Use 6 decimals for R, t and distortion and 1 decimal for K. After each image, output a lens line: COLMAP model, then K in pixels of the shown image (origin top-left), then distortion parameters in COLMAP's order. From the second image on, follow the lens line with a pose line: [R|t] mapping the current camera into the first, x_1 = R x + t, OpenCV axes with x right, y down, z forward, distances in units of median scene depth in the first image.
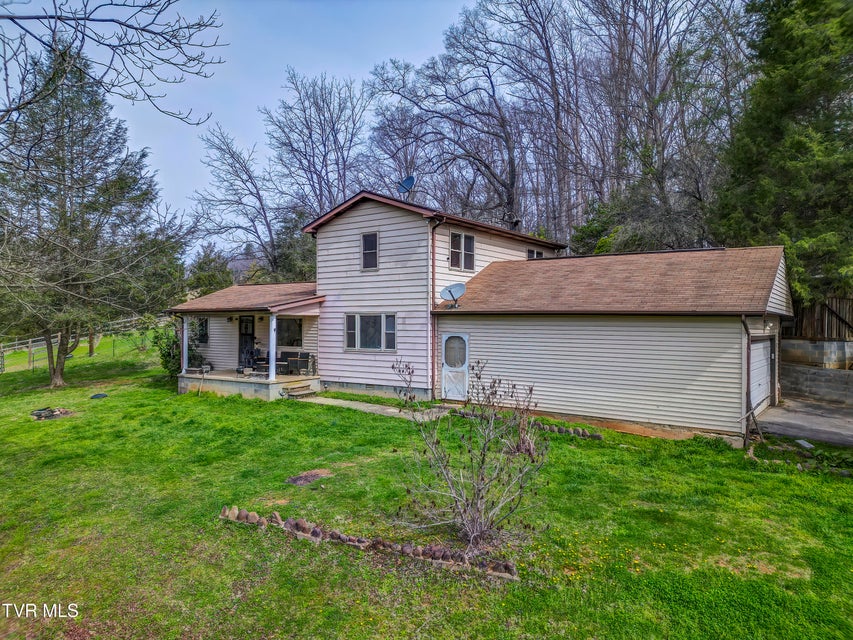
lens RADIAL K [[593.5, 0, 428.8], [0, 593.5, 319.0], [0, 0, 1]] dist [0.077191, -0.073781]
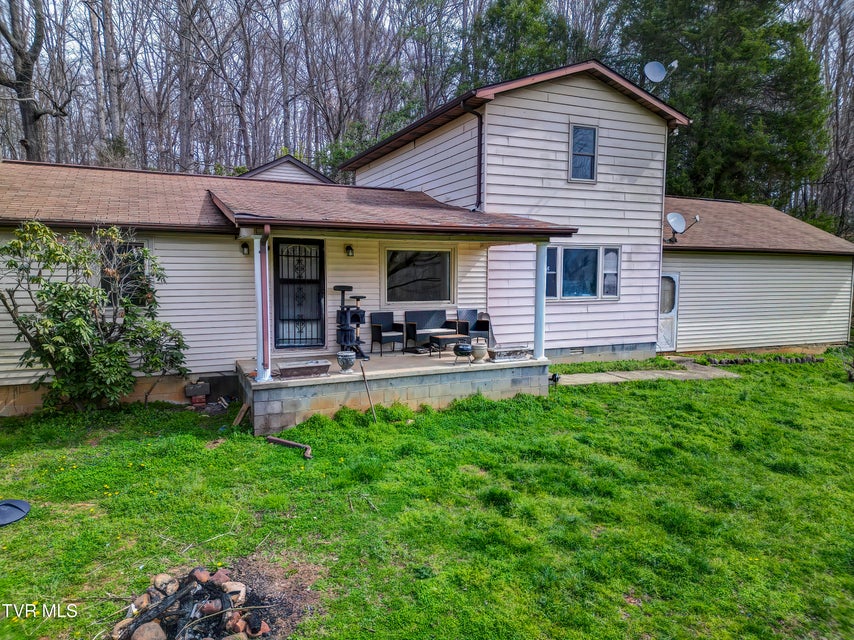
lens RADIAL K [[594.2, 0, 429.3], [0, 594.2, 319.0], [0, 0, 1]] dist [0.077191, -0.073781]
pose [[0.483066, -0.070225, 0.872763, -0.807736], [-0.004777, 0.996552, 0.082829, 0.019247], [-0.875571, -0.044181, 0.481065, 0.825993]]
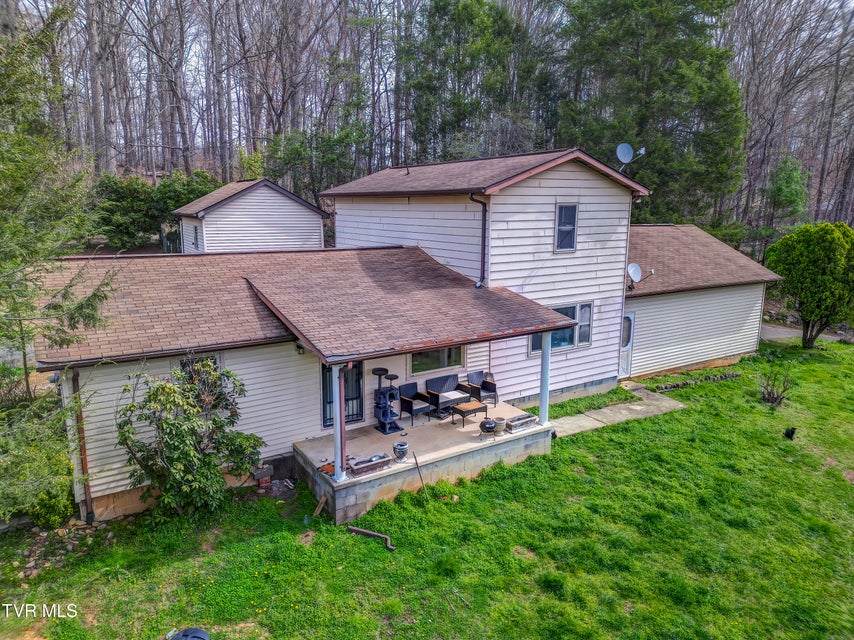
lens RADIAL K [[594.2, 0, 429.3], [0, 594.2, 319.0], [0, 0, 1]] dist [0.077191, -0.073781]
pose [[0.350403, -0.179748, 0.919189, -0.925722], [-0.003581, 0.981147, 0.193228, -0.149241], [-0.936592, -0.070999, 0.343154, 0.901020]]
